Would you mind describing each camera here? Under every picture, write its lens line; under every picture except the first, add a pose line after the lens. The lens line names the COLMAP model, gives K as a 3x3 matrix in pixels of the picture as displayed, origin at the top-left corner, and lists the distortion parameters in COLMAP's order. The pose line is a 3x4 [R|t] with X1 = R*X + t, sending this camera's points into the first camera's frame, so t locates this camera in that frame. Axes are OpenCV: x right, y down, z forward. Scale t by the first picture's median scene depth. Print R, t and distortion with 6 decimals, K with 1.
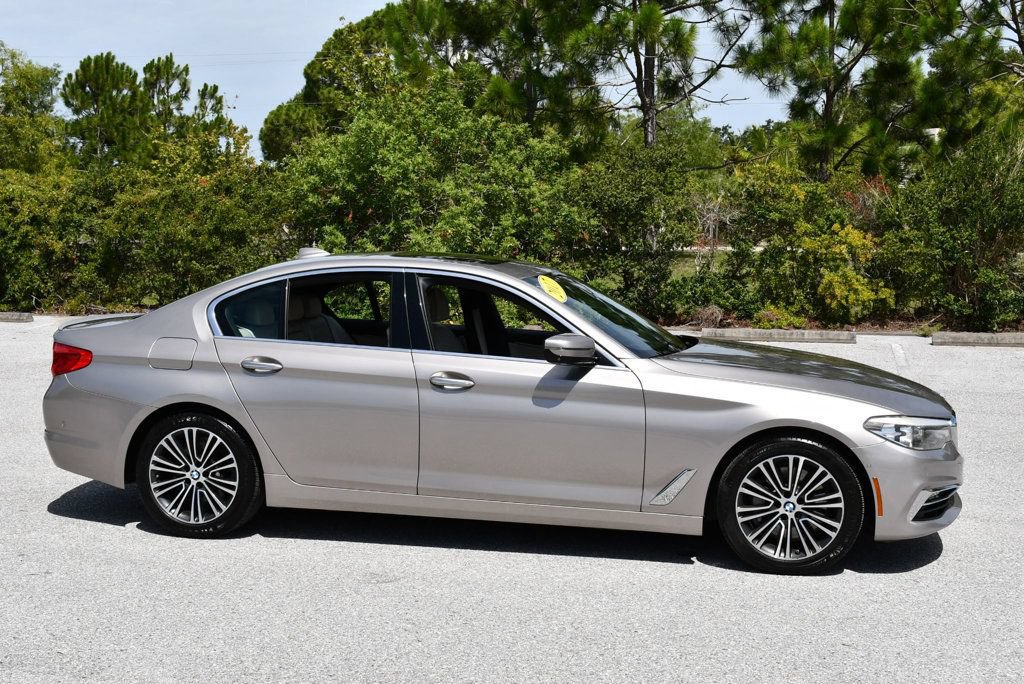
lens RADIAL K [[1342.9, 0, 512.6], [0, 1342.9, 342.8], [0, 0, 1]] dist [-0.058561, 0.024396]
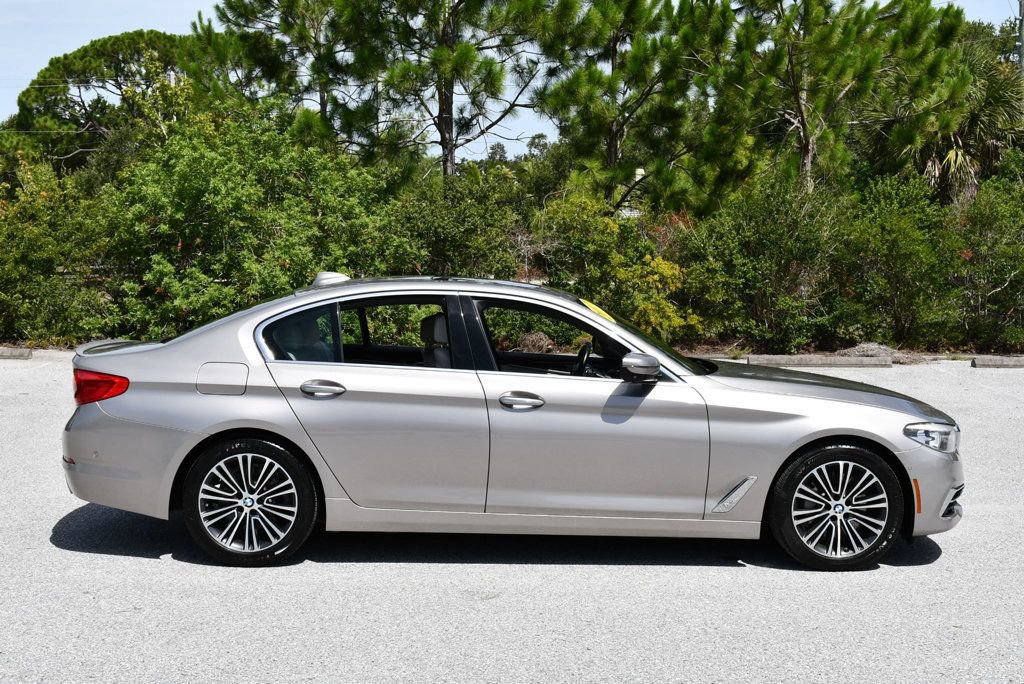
lens RADIAL K [[1311.3, 0, 510.4], [0, 1311.3, 339.4], [0, 0, 1]] dist [-0.060563, -0.022031]
pose [[0.971951, -0.008750, 0.235019, -0.274389], [0.014902, 0.999591, -0.024413, 0.005769], [-0.234710, 0.027231, 0.971684, 0.021742]]
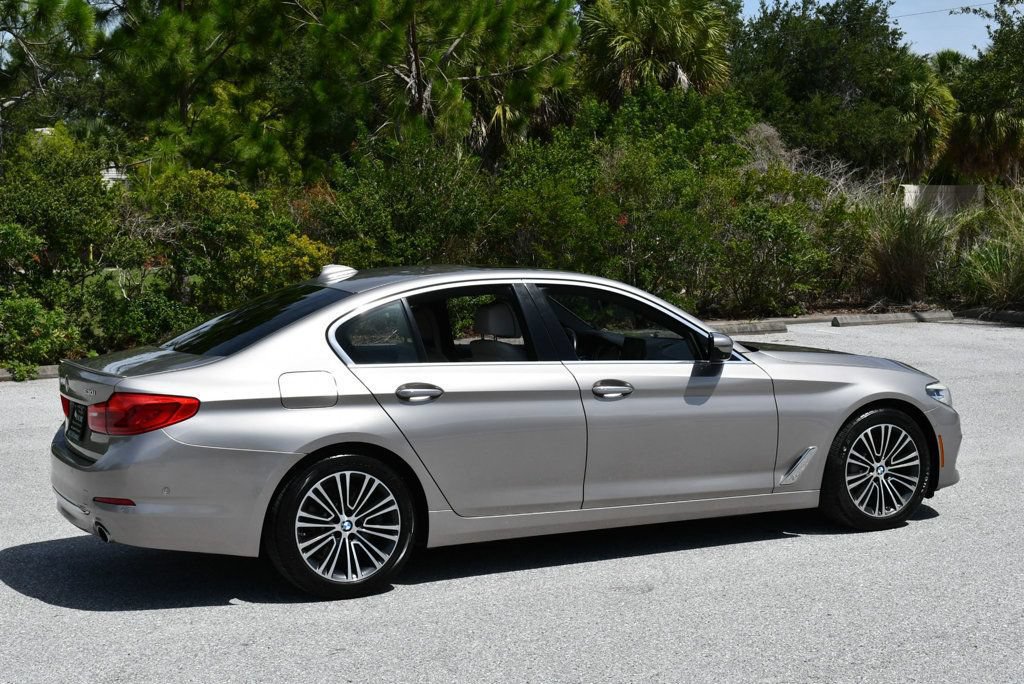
lens RADIAL K [[1592.9, 0, 511.6], [0, 1592.9, 355.0], [0, 0, 1]] dist [-0.048784, 0.078926]
pose [[0.786100, -0.073261, 0.613742, -0.780473], [0.083598, 0.996429, 0.011867, -0.015564], [-0.612420, 0.041979, 0.789417, 0.109977]]
